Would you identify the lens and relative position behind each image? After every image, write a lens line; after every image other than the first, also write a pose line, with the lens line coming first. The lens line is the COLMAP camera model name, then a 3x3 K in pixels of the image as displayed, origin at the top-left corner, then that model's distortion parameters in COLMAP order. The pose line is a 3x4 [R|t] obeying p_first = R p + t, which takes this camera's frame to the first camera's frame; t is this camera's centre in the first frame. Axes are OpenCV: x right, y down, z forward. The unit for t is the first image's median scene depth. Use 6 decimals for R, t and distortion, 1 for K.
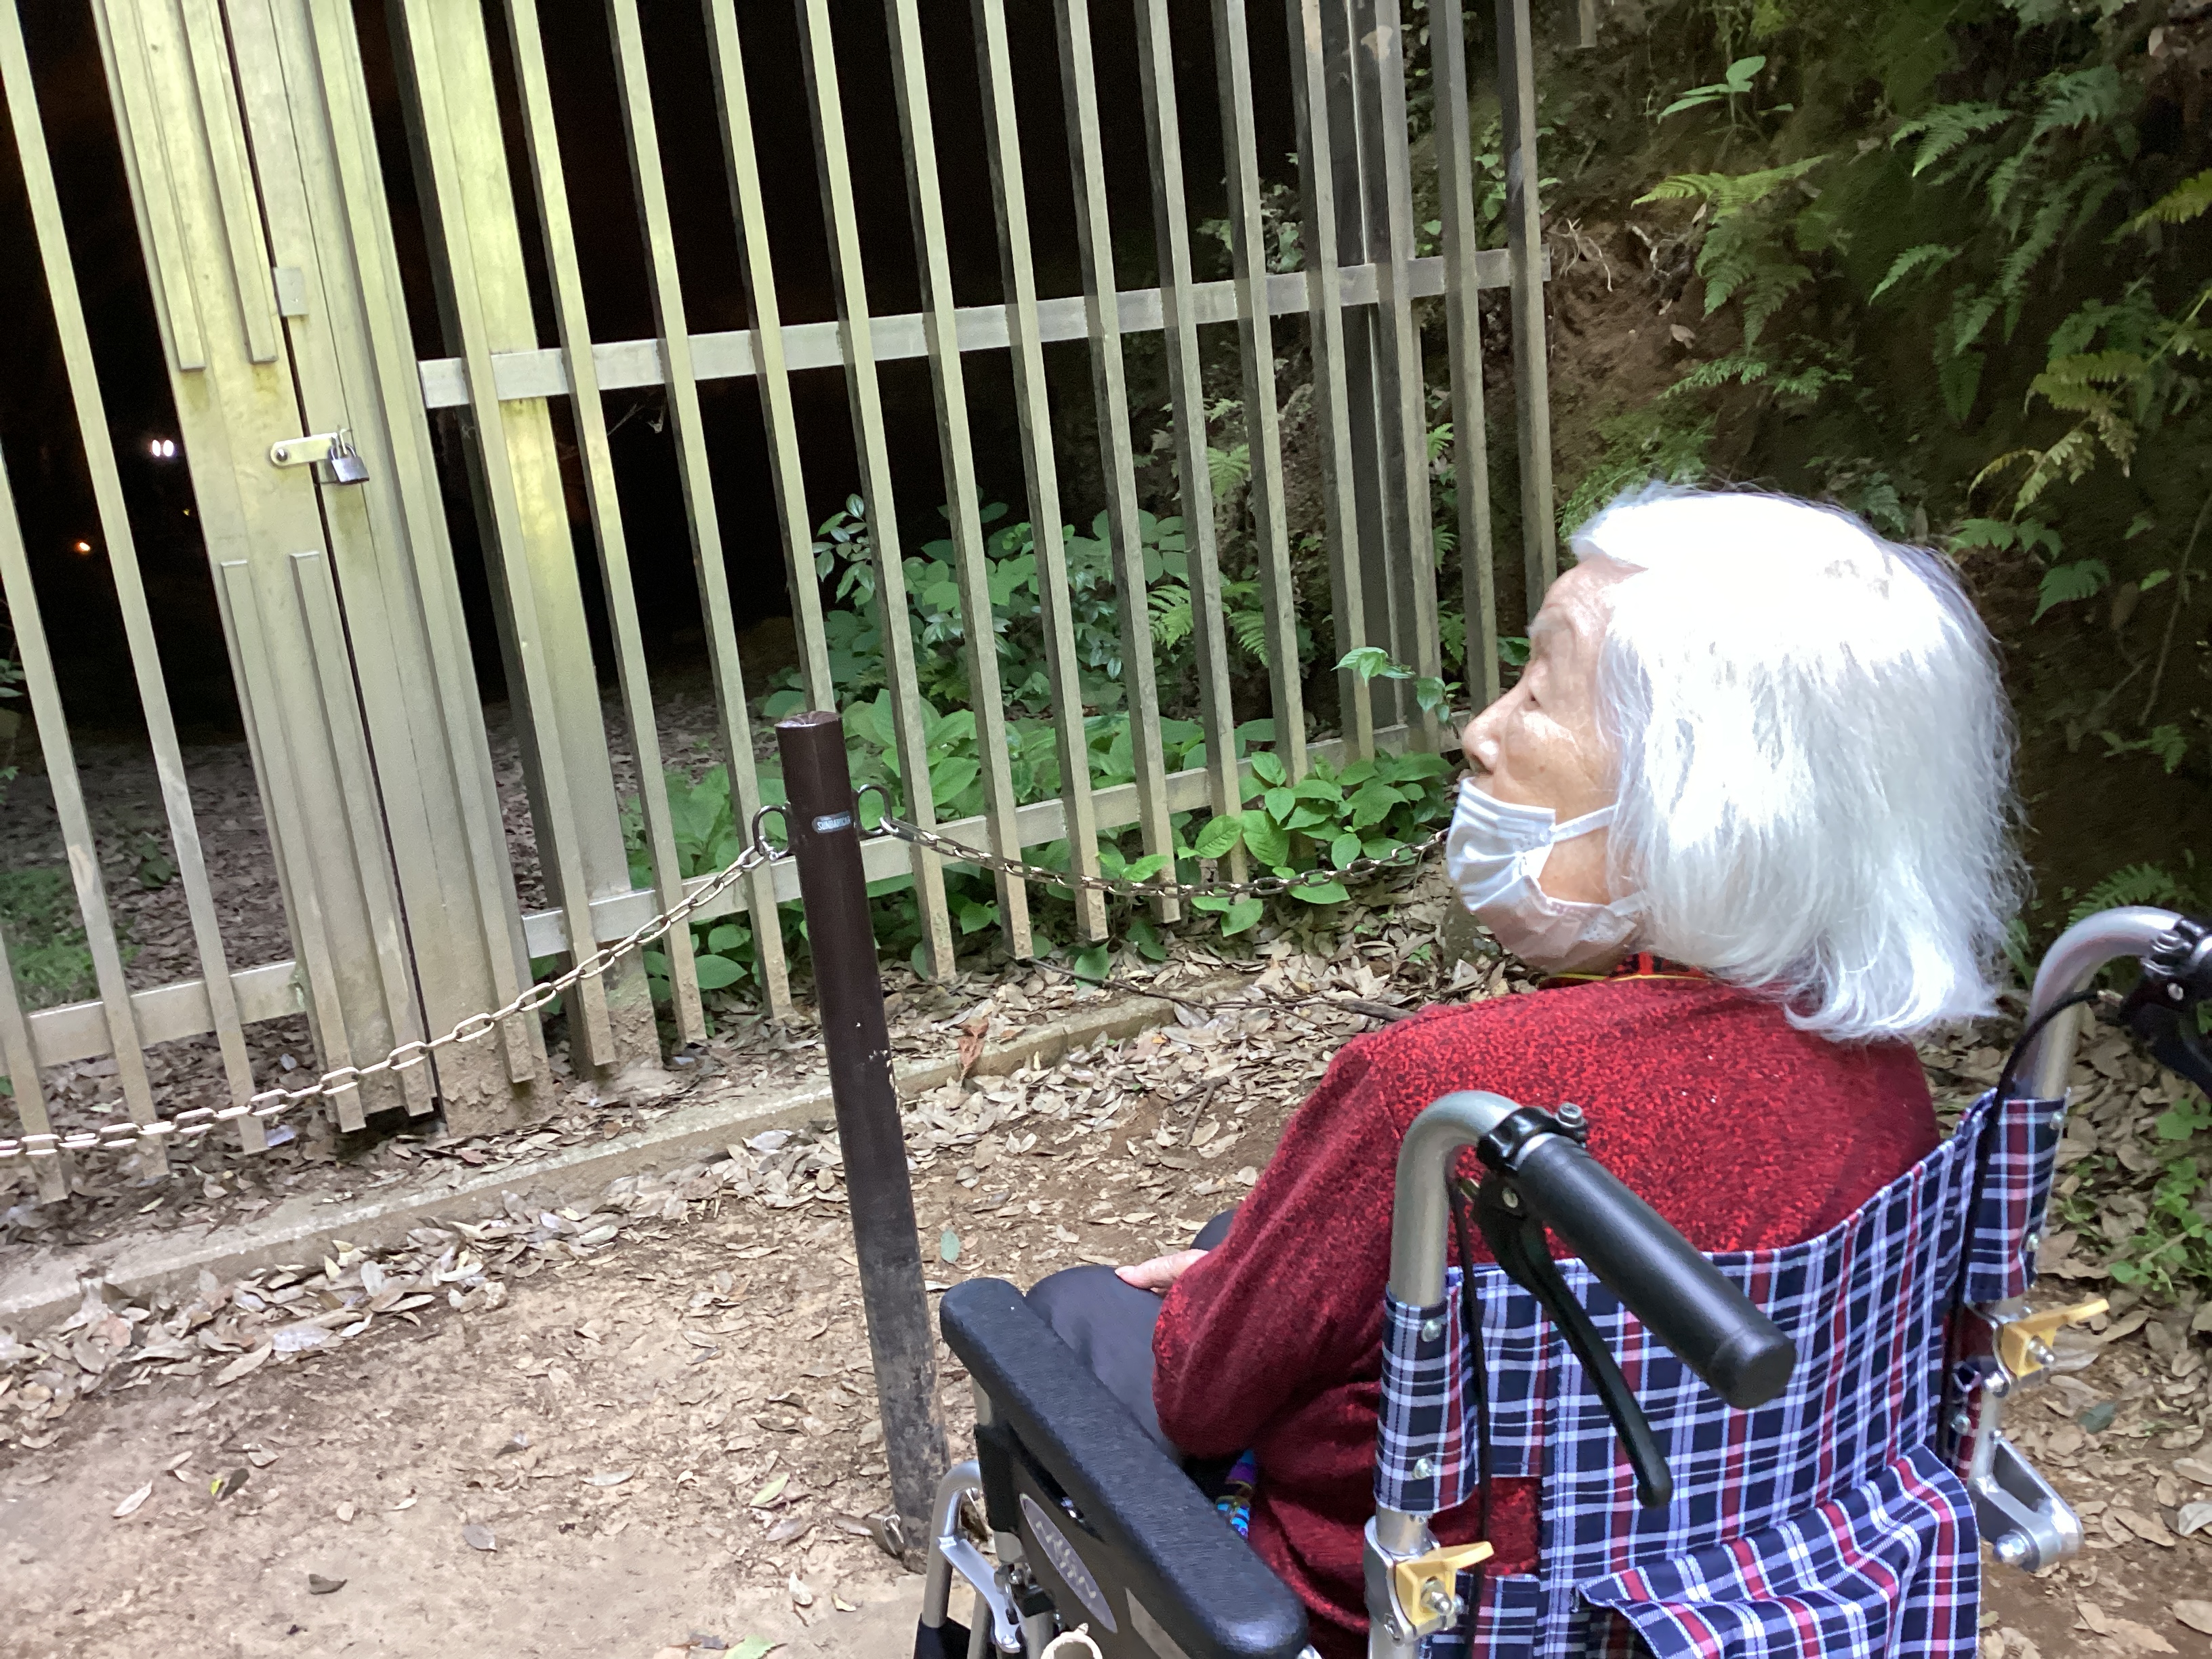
lens RADIAL K [[1948.5, 0, 1106.0], [0, 1948.5, 847.0], [0, 0, 1]] dist [0.038293, -0.103327]
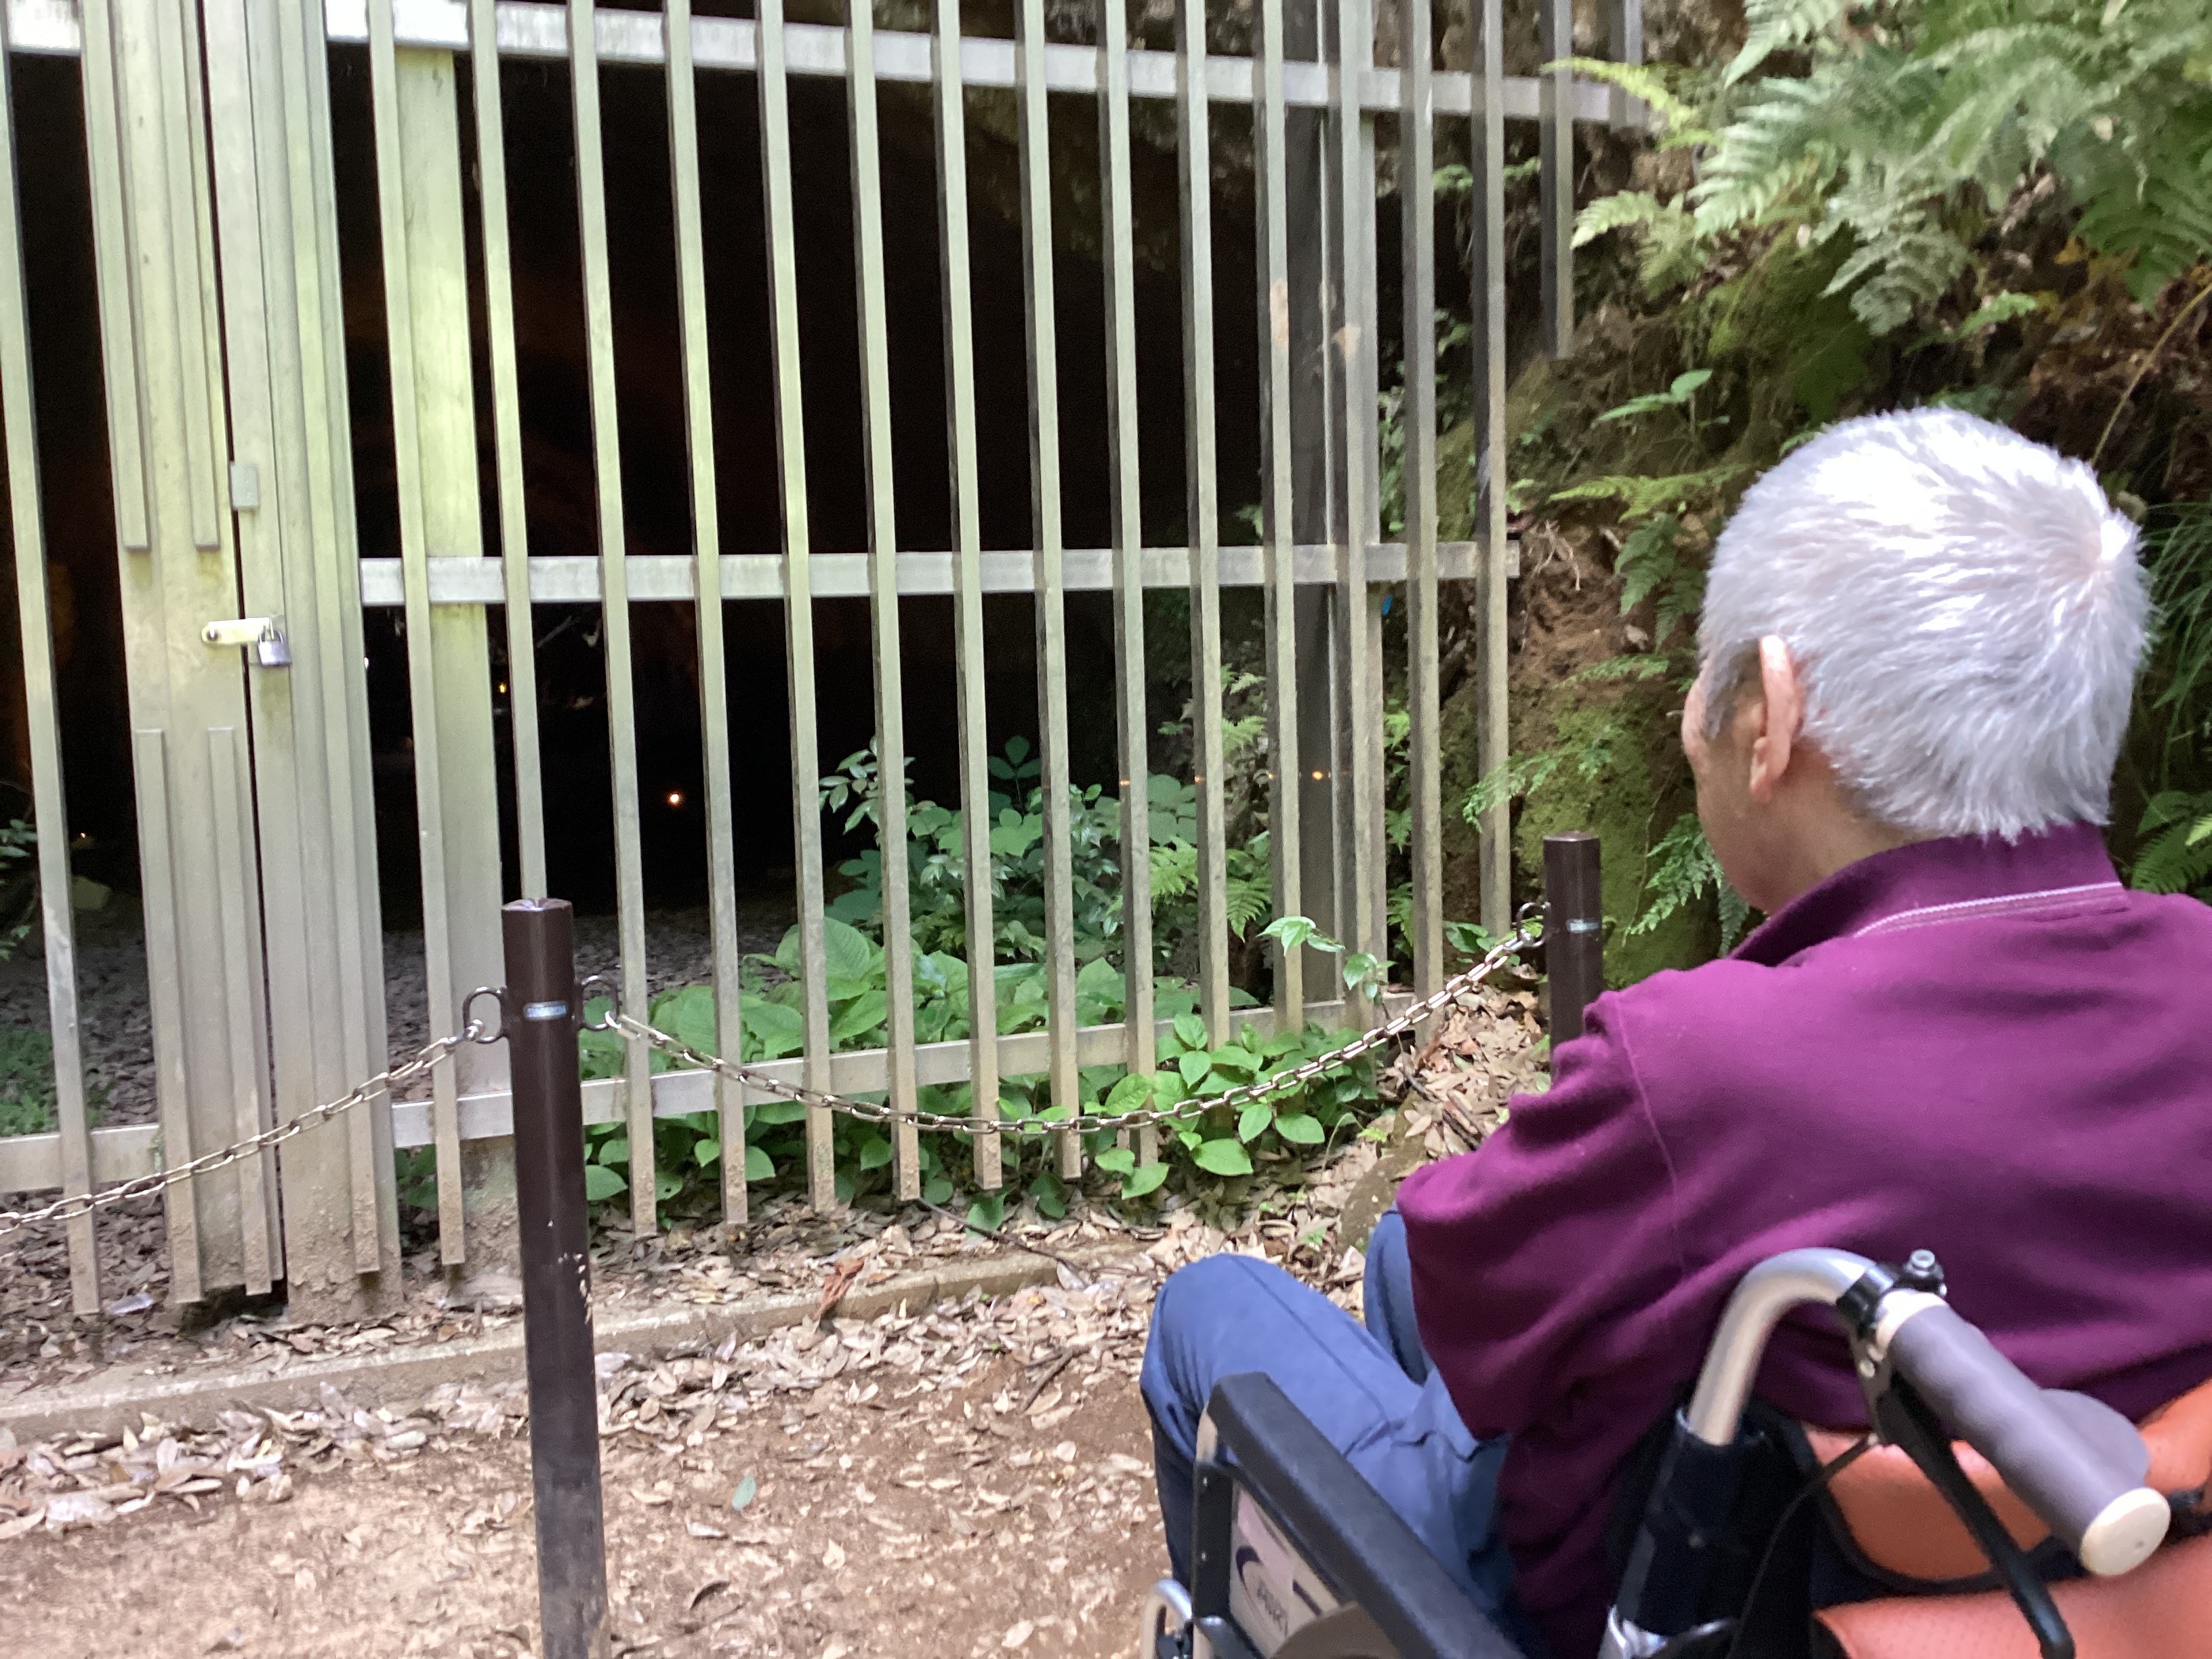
lens RADIAL K [[1948.5, 0, 1125.3], [0, 1948.5, 812.7], [0, 0, 1]] dist [0.038293, -0.103327]
pose [[0.993158, 0.084733, -0.080360, 0.132776], [-0.096268, 0.983579, -0.152656, 0.004917], [0.066106, 0.159348, 0.985007, 0.014063]]
